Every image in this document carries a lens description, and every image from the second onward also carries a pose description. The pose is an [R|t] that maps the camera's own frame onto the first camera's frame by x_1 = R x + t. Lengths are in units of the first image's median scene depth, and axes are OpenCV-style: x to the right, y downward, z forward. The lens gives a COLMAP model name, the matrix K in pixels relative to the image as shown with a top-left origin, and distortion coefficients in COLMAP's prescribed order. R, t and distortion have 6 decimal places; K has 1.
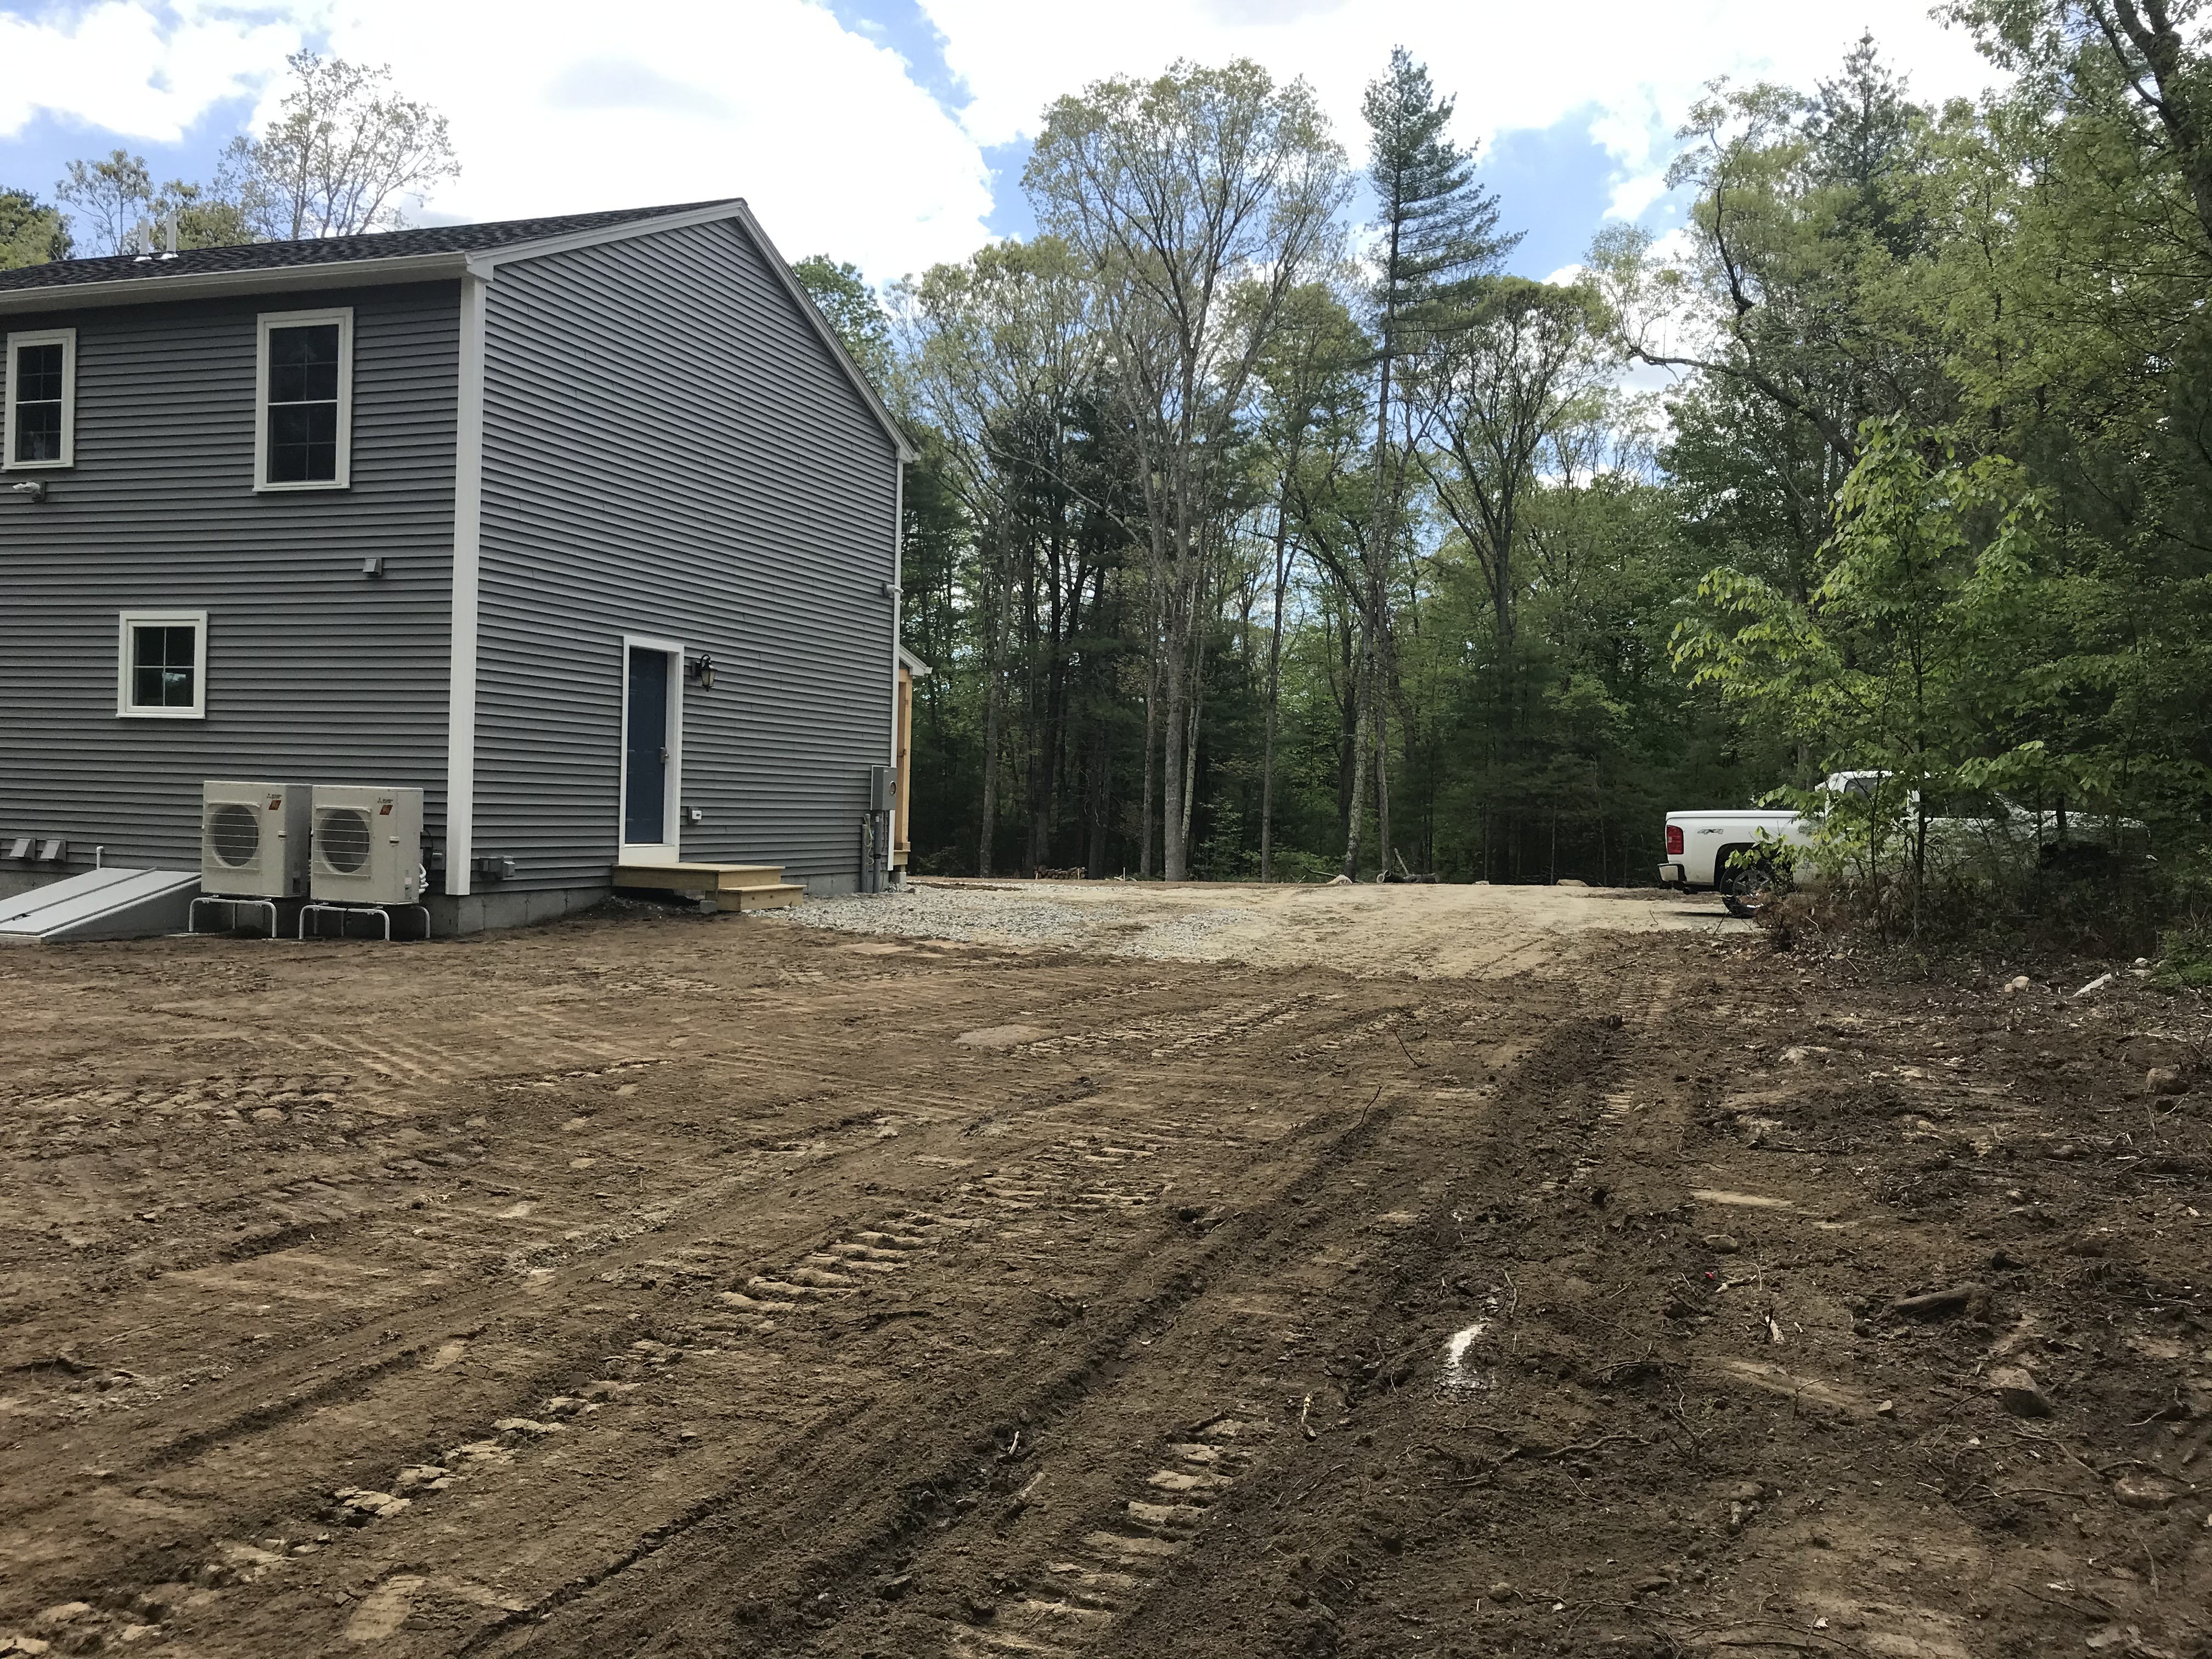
lens RADIAL K [[1816.3, 0, 1106.0], [0, 1816.3, 829.5], [0, 0, 1]] dist [0.004723, 0.010109]
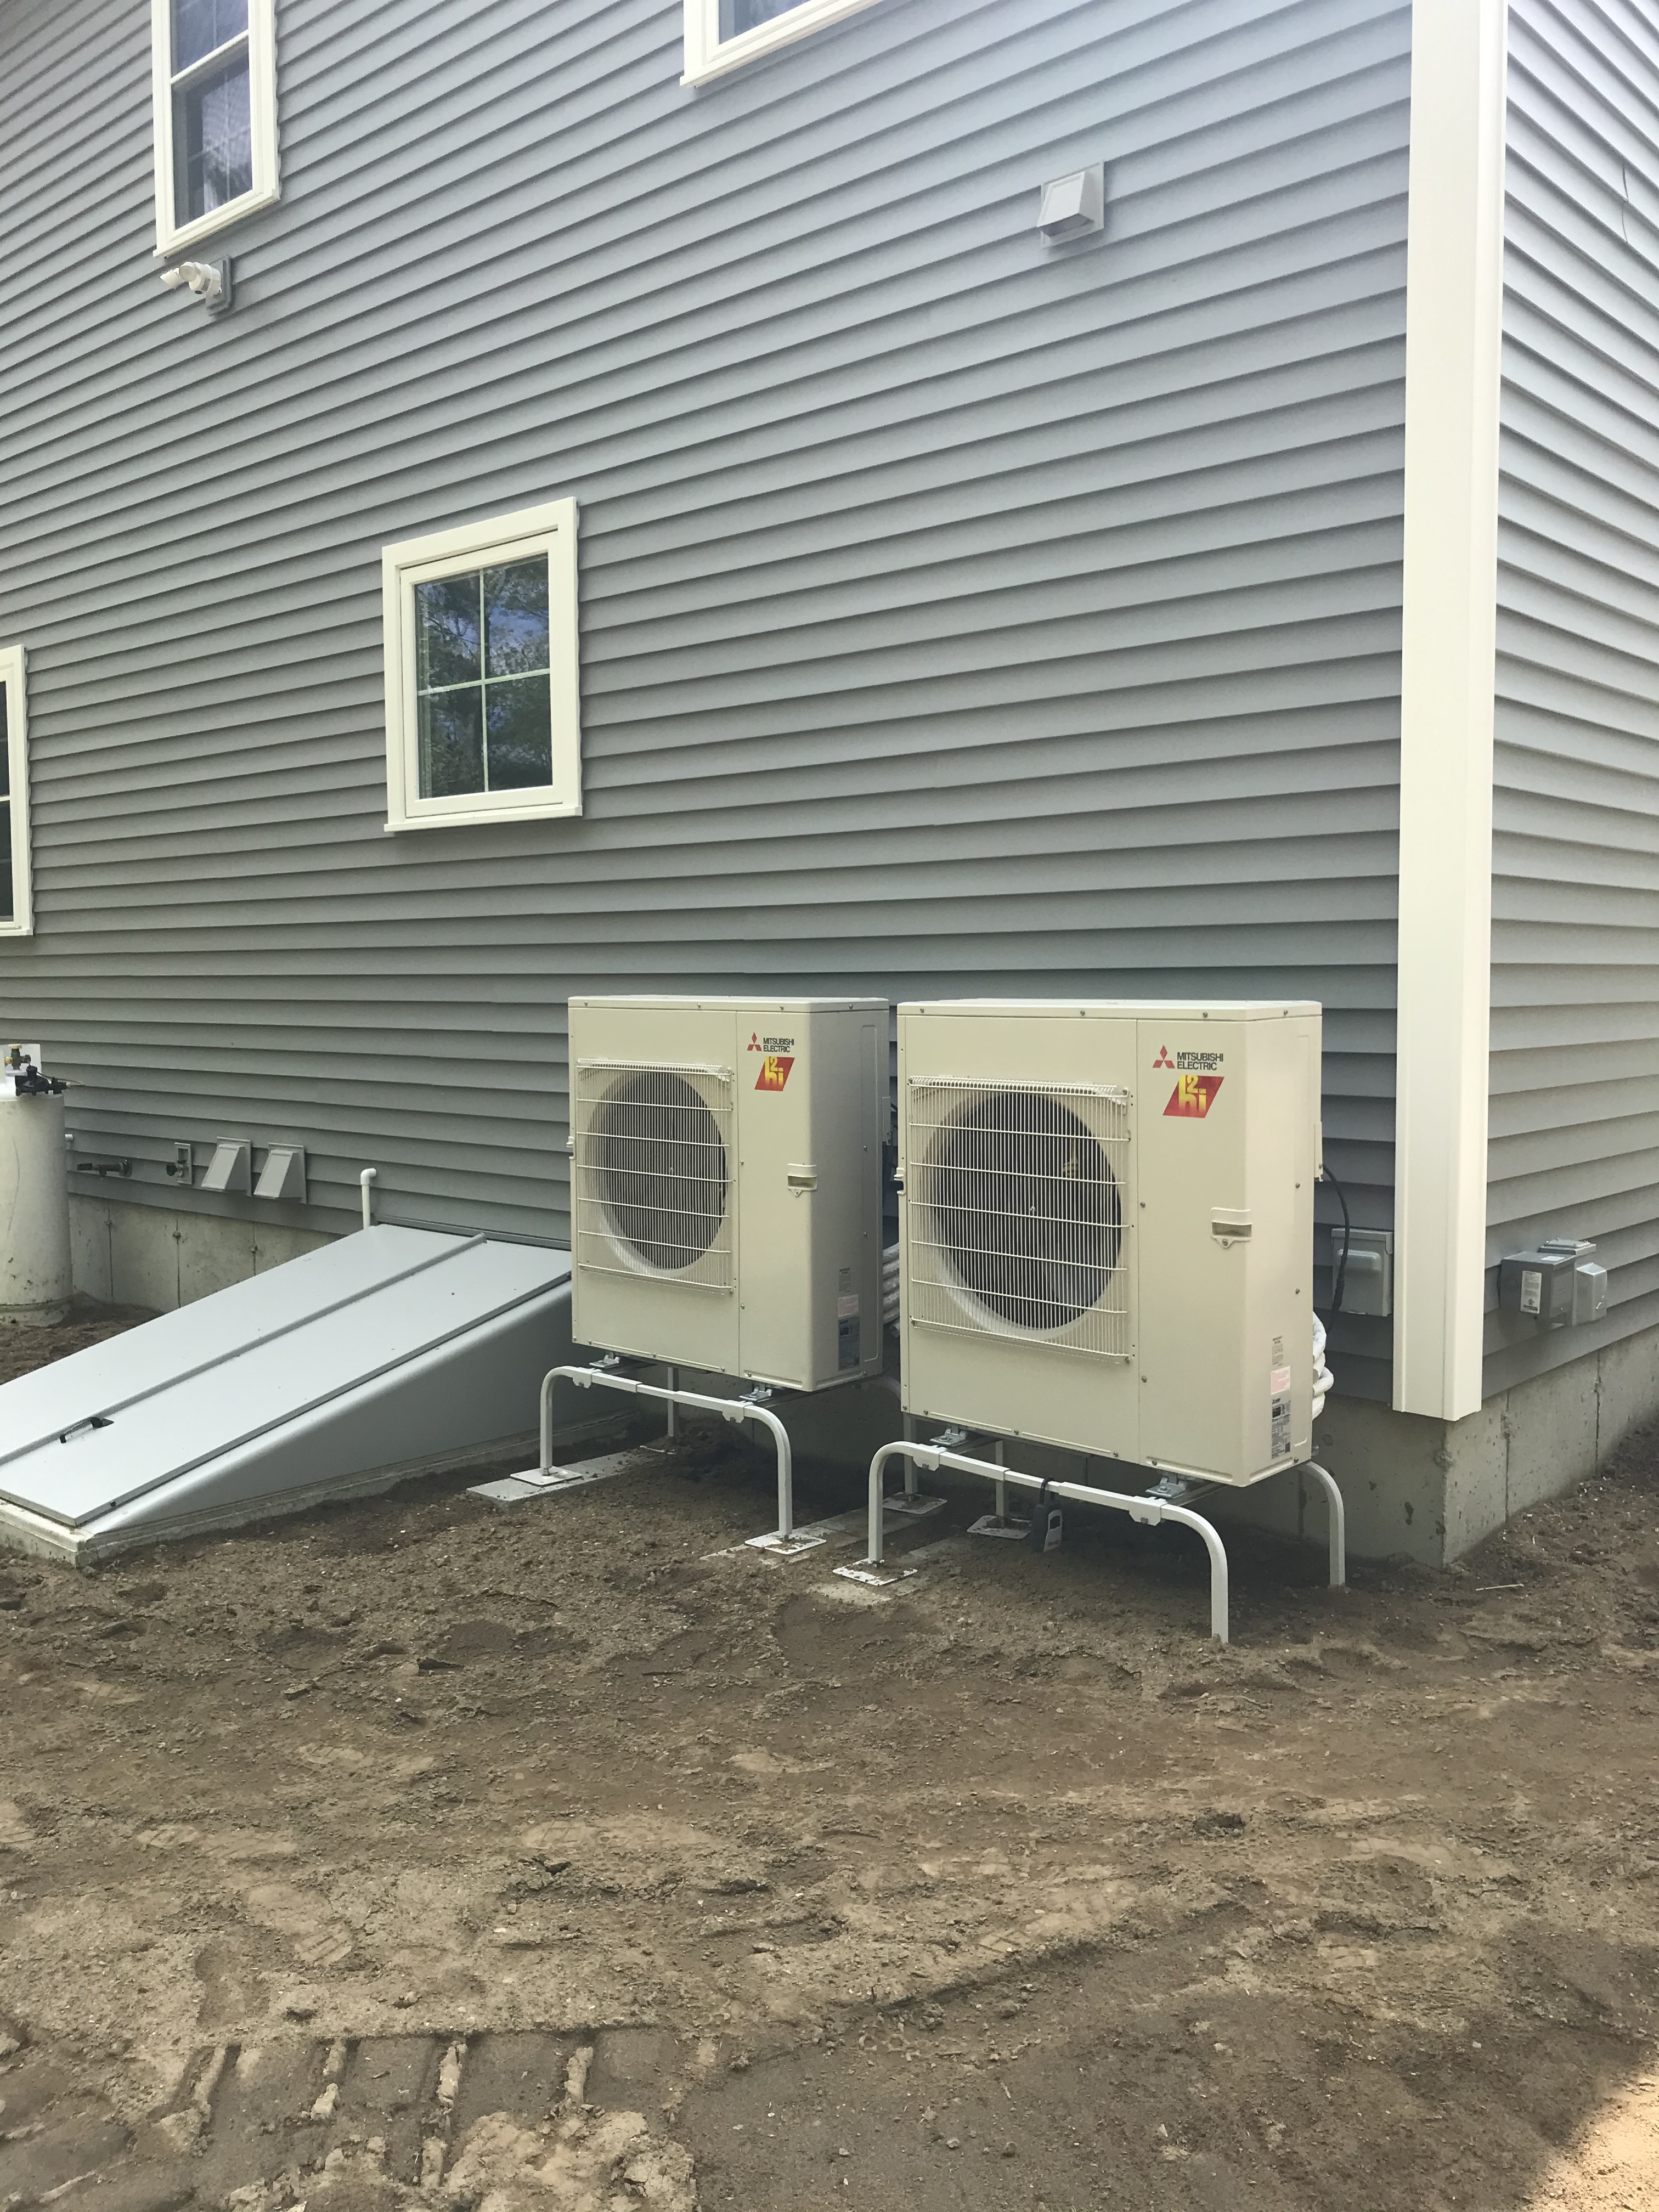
lens RADIAL K [[1816.3, 0, 829.8], [0, 1816.3, 1087.3], [0, 0, 1]] dist [0.004723, 0.010109]
pose [[0.924255, -0.011237, -0.381611, -0.320768], [0.028313, 0.998832, 0.039162, -0.021306], [0.380725, -0.047001, 0.923493, 0.697529]]
